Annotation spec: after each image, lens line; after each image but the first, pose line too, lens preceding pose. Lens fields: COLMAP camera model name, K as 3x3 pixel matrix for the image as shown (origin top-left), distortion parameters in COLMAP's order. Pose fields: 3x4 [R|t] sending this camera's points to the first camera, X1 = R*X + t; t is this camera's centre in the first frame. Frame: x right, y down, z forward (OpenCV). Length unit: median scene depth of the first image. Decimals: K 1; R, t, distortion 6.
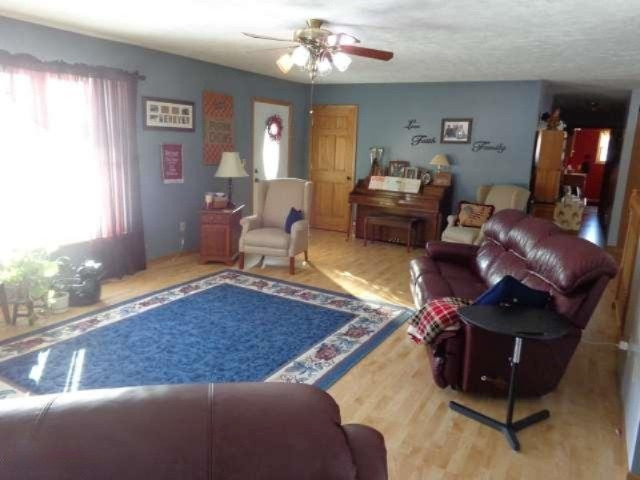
lens RADIAL K [[475.9, 0, 317.4], [0, 475.9, 240.7], [0, 0, 1]] dist [0.018384, -0.007663]
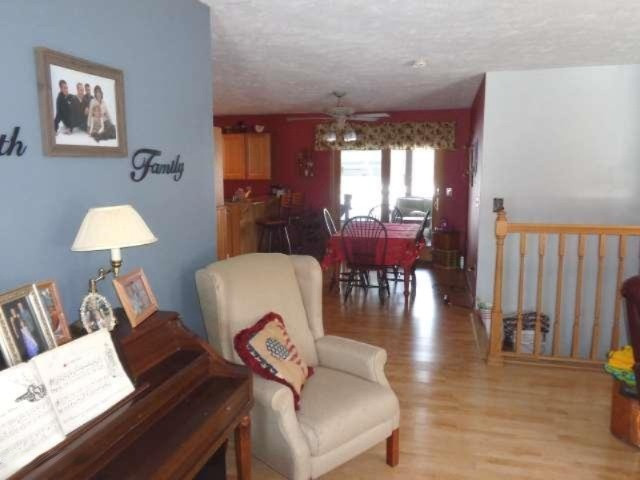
lens RADIAL K [[475.9, 0, 317.7], [0, 475.9, 235.8], [0, 0, 1]] dist [0.018384, -0.007663]
pose [[-0.265093, -0.164153, 0.950147, -0.001605], [0.197972, 0.955142, 0.220251, -0.204104], [-0.943680, 0.246490, -0.220704, 0.995732]]
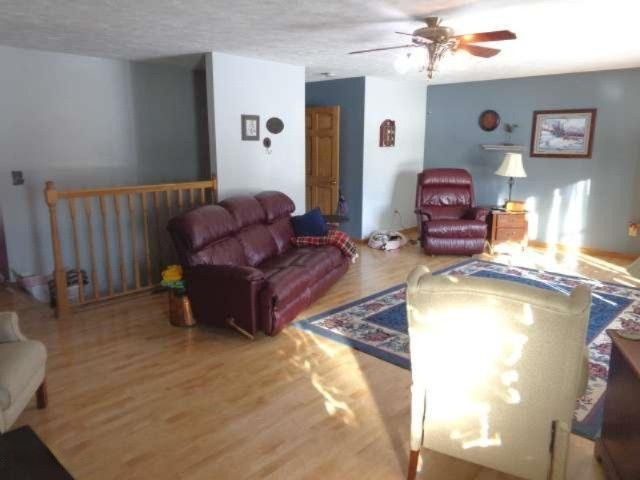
lens RADIAL K [[475.9, 0, 317.4], [0, 475.9, 238.2], [0, 0, 1]] dist [0.018384, -0.007663]
pose [[-0.970960, -0.083043, 0.224366, -0.020779], [0.014513, 0.915653, 0.401709, -0.290290], [-0.238800, 0.393299, -0.887857, 1.357101]]
